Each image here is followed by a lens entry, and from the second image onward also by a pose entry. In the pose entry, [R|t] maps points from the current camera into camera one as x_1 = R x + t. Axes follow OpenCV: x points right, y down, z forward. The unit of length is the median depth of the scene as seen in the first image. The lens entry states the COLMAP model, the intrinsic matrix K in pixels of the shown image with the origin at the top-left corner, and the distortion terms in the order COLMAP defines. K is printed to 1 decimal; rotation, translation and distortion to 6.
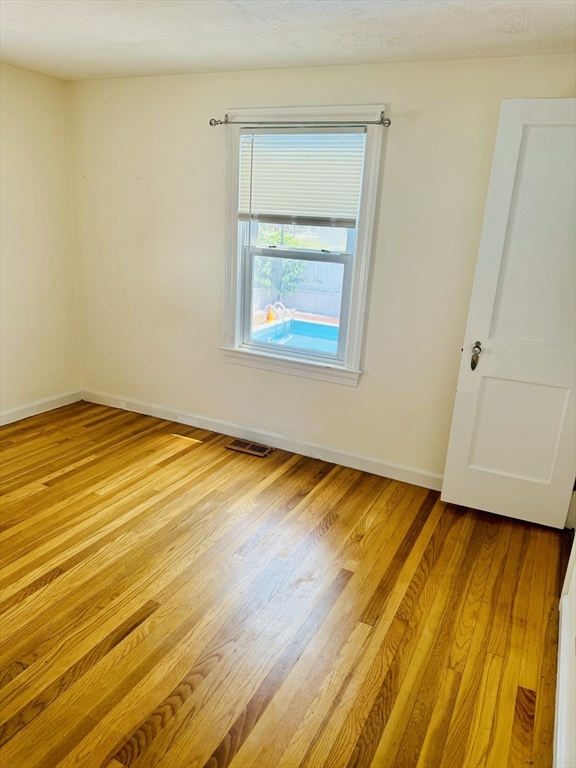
lens RADIAL K [[543.4, 0, 288.0], [0, 543.4, 384.0], [0, 0, 1]] dist [0.044620, -0.059734]
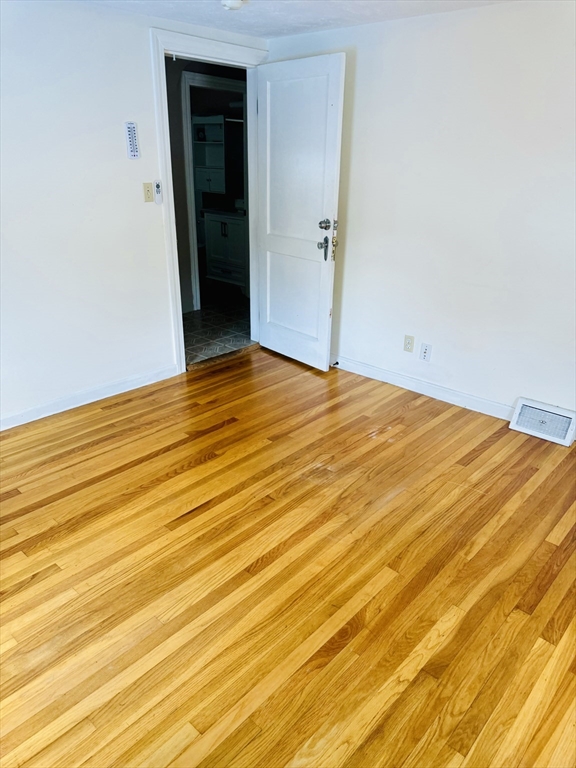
lens RADIAL K [[543.4, 0, 288.0], [0, 543.4, 384.0], [0, 0, 1]] dist [0.044620, -0.059734]
pose [[-0.959852, -0.172763, 0.220992, -0.645919], [0.013798, 0.757794, 0.652347, -0.527414], [-0.280168, 0.629206, -0.724987, 1.493169]]
